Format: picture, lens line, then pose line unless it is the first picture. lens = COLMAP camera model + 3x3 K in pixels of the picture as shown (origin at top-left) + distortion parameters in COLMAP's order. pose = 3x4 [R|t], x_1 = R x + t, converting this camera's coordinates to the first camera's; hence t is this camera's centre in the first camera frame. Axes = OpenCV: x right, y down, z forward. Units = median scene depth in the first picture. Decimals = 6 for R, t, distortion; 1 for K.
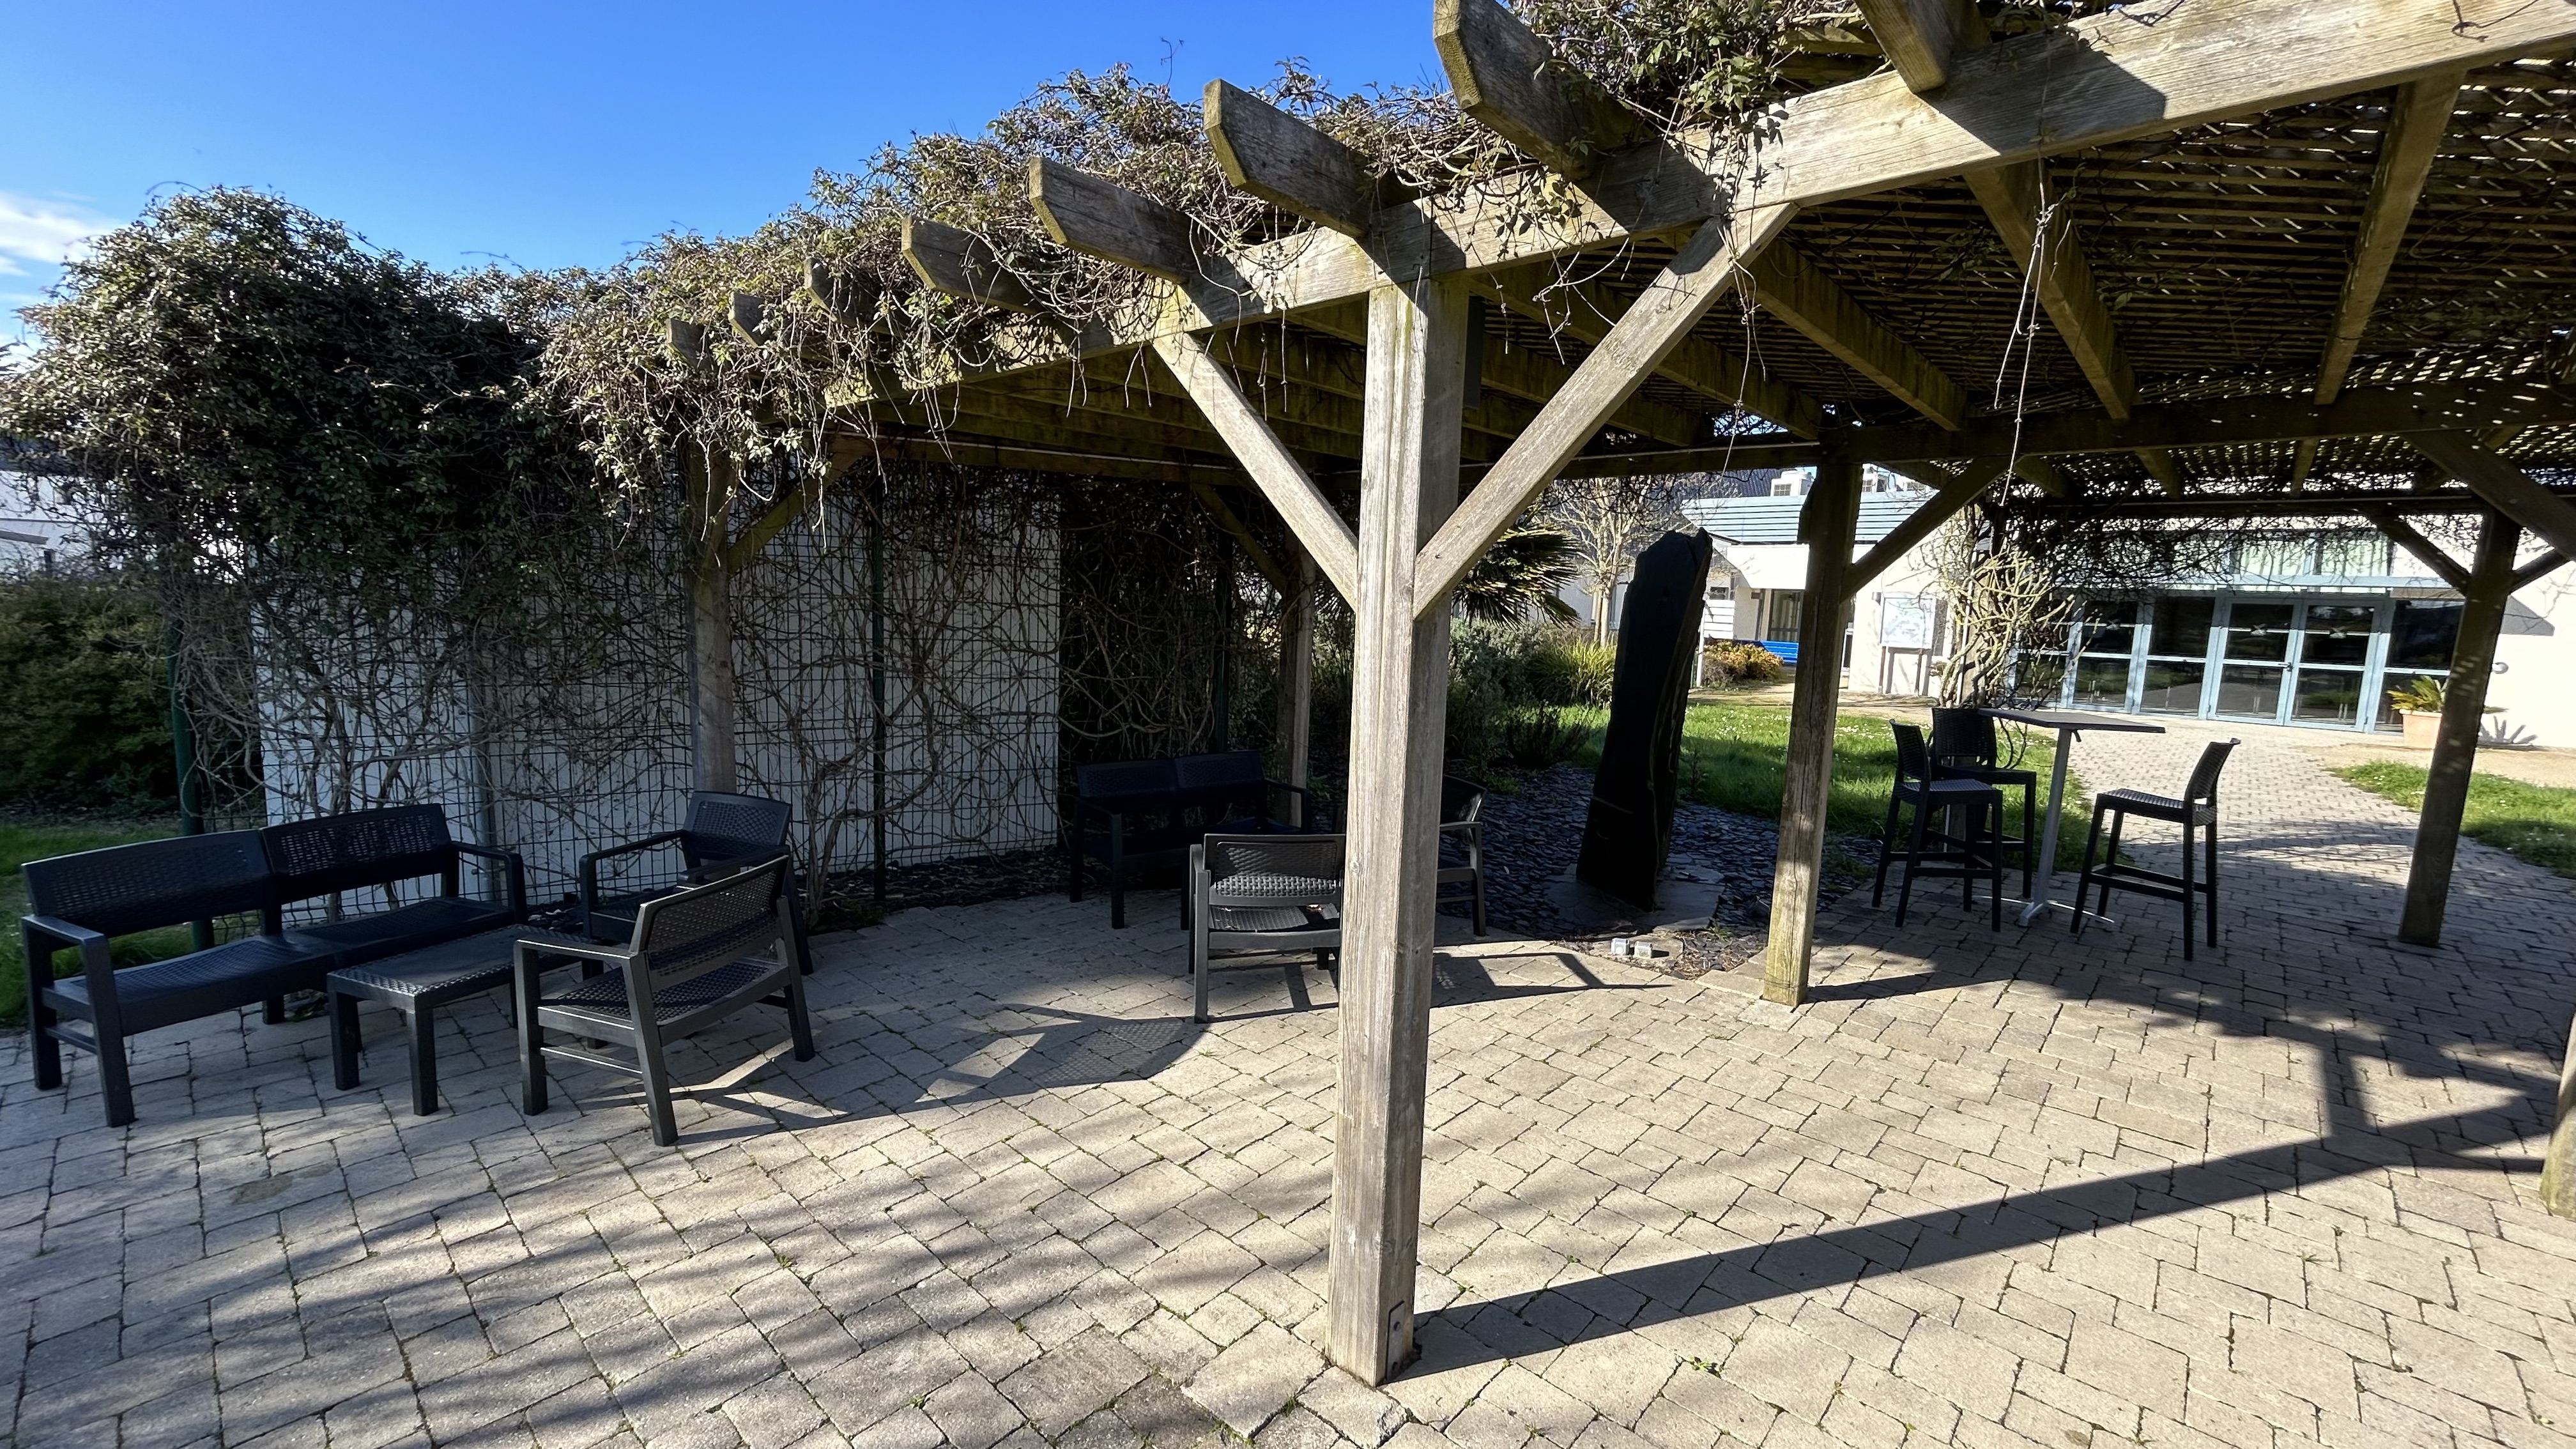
lens RADIAL K [[1039.1, 0, 1282.0], [0, 1039.1, 720.2], [0, 0, 1]] dist [-0.000279, -0.000308]
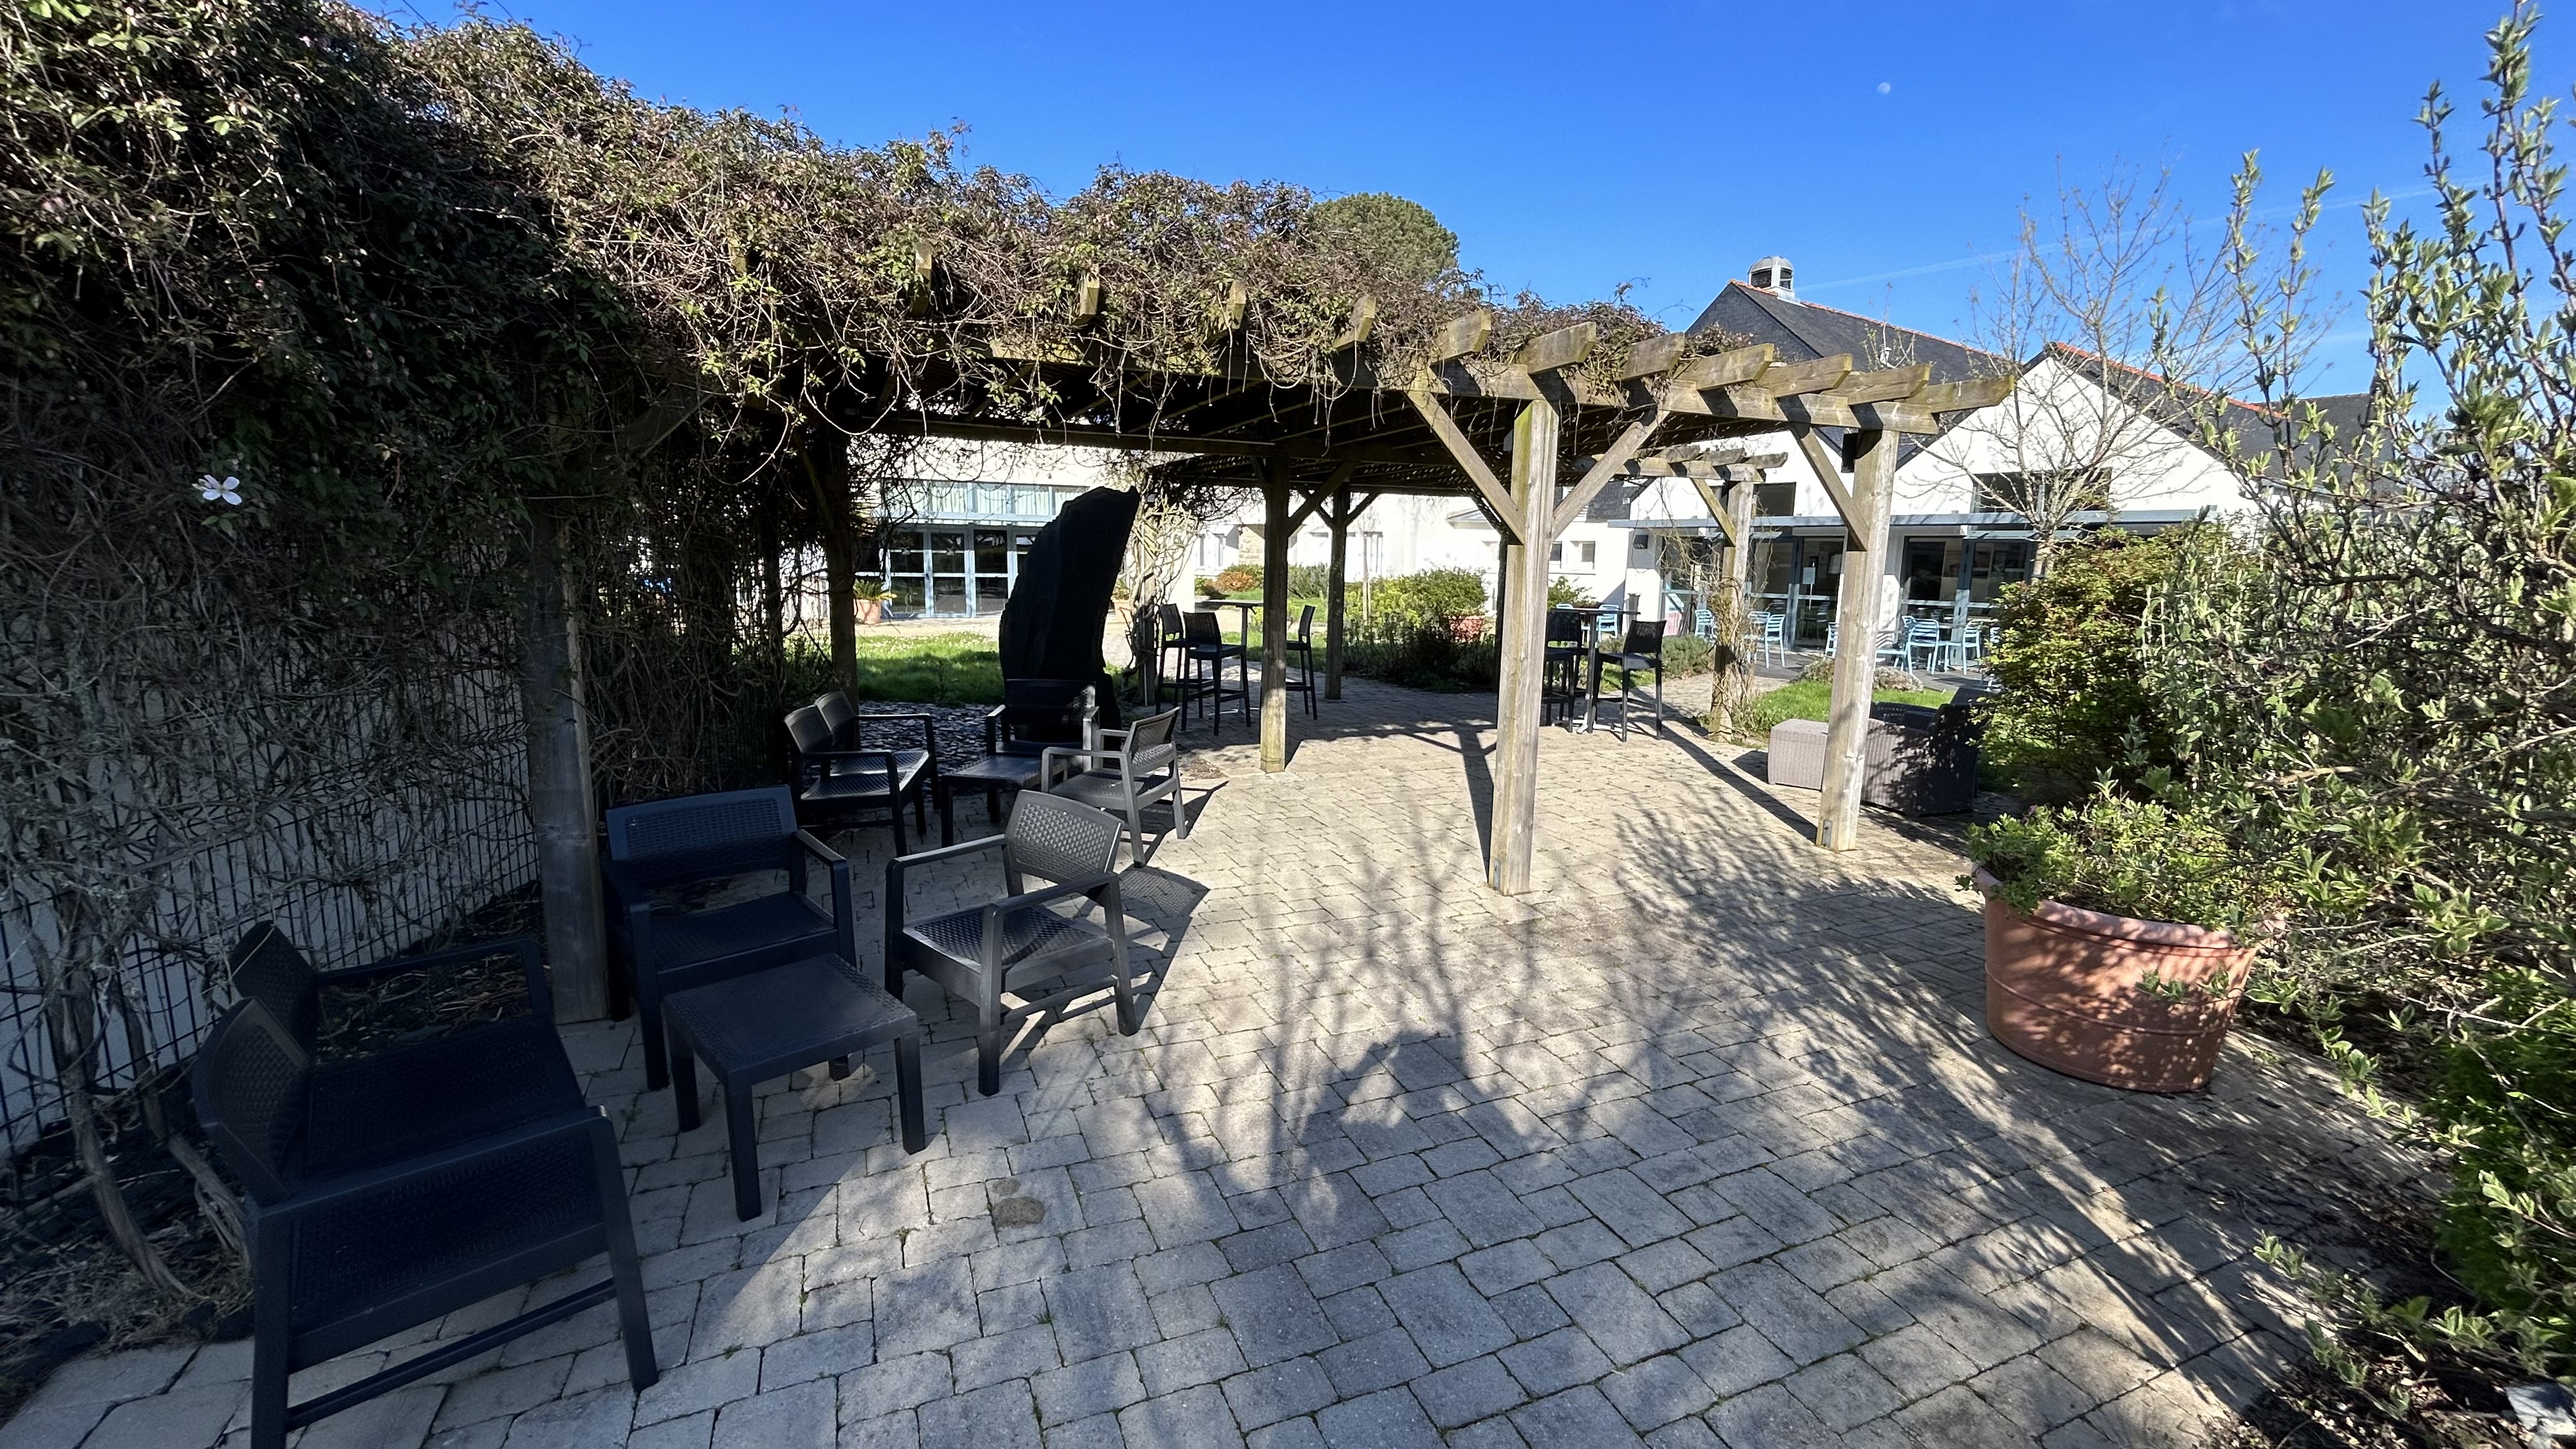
lens RADIAL K [[1039.1, 0, 1282.0], [0, 1039.1, 720.2], [0, 0, 1]] dist [-0.000279, -0.000308]
pose [[0.421106, -0.168832, 0.891160, -1.664964], [0.110502, 0.984754, 0.134347, -0.066649], [-0.900255, 0.041901, 0.433342, 0.397566]]
